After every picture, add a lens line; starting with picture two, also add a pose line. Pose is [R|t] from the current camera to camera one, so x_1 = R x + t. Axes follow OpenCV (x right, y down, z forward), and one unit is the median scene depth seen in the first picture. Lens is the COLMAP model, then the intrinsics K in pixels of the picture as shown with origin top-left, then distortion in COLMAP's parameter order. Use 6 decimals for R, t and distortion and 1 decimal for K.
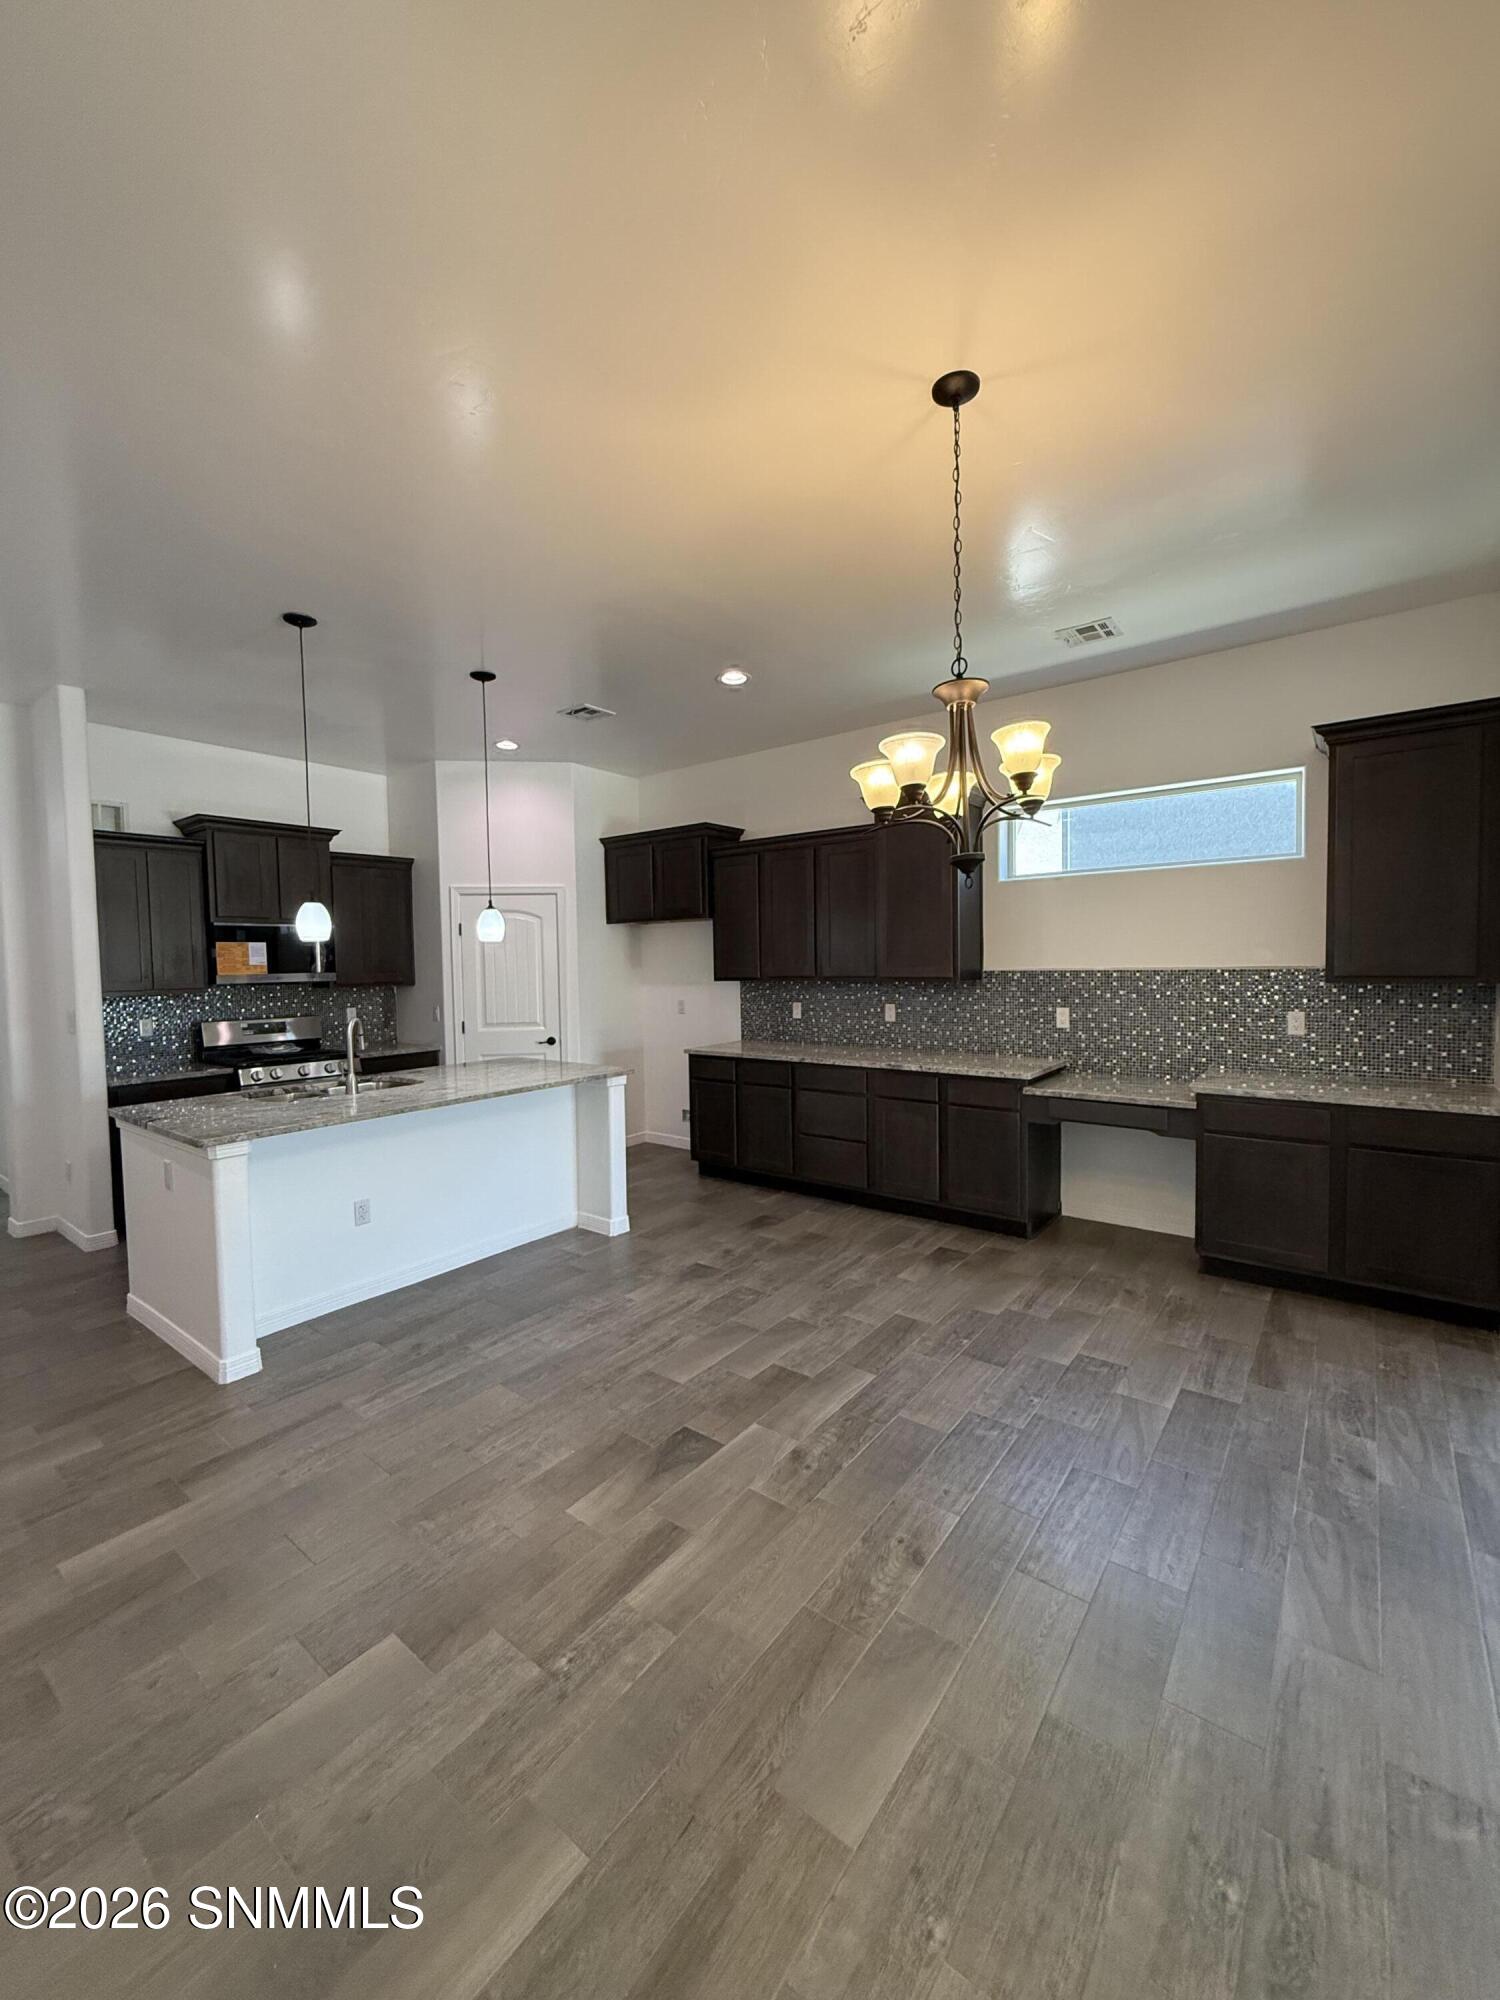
lens RADIAL K [[796.6, 0, 750.0], [0, 796.6, 1000.0], [0, 0, 1]] dist [0.000274, 0.000377]
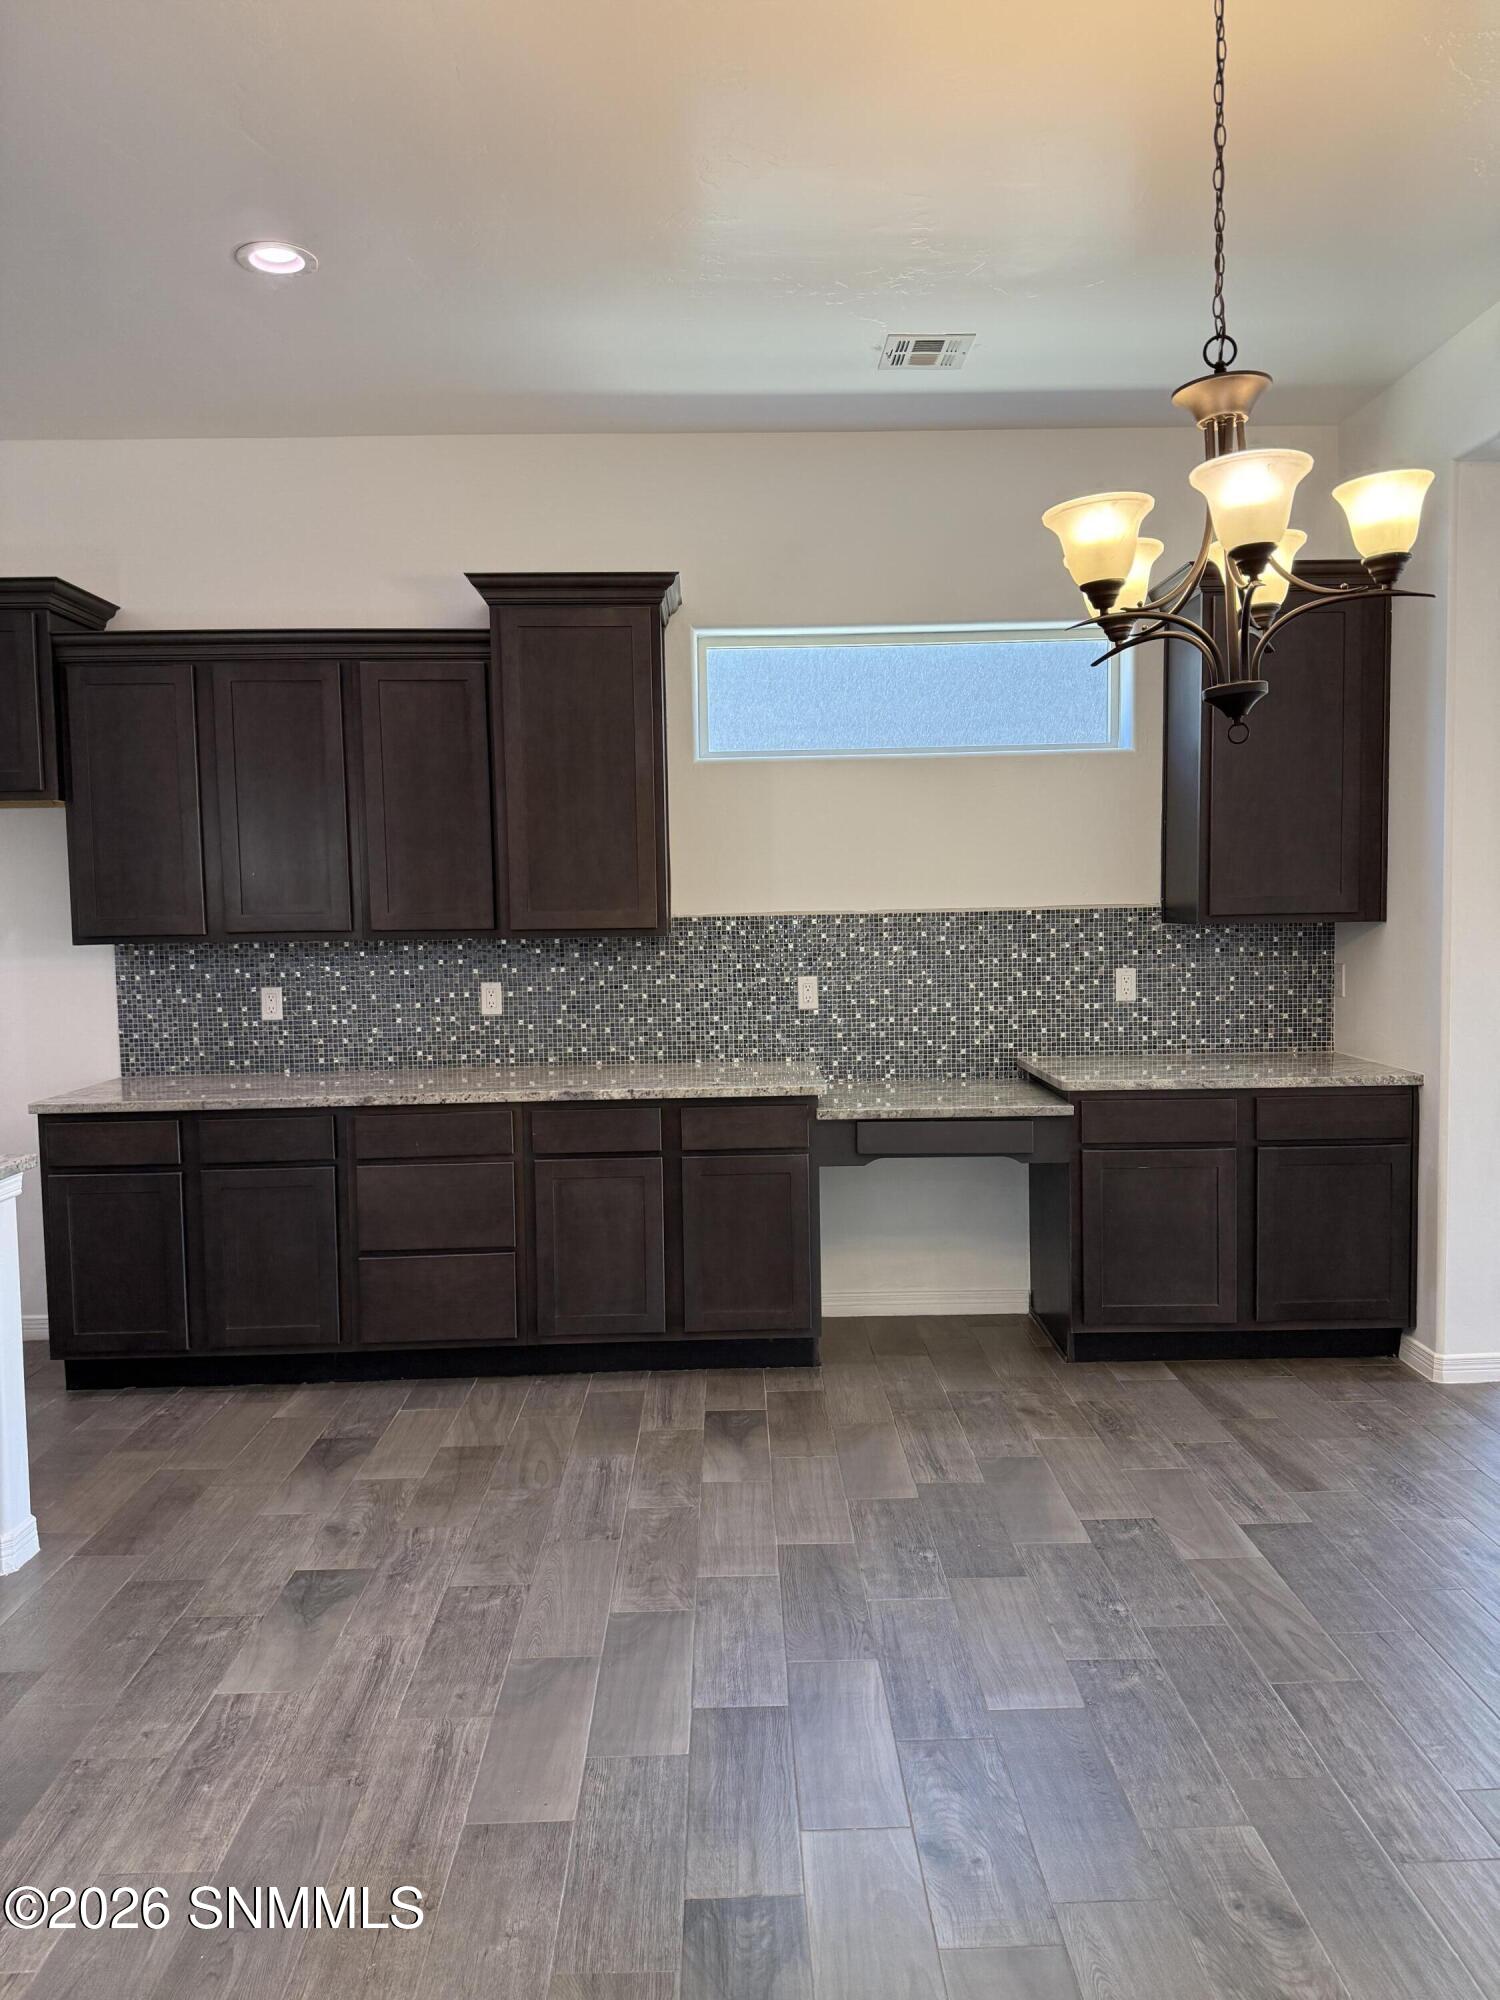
lens RADIAL K [[1414.9, 0, 753.2], [0, 1414.9, 989.1], [0, 0, 1]] dist [0.092385, -0.132416]
pose [[0.779667, -0.039155, 0.624969, -0.349656], [0.035059, 0.999207, 0.018865, -0.002343], [-0.625213, 0.007203, 0.780421, 0.205639]]
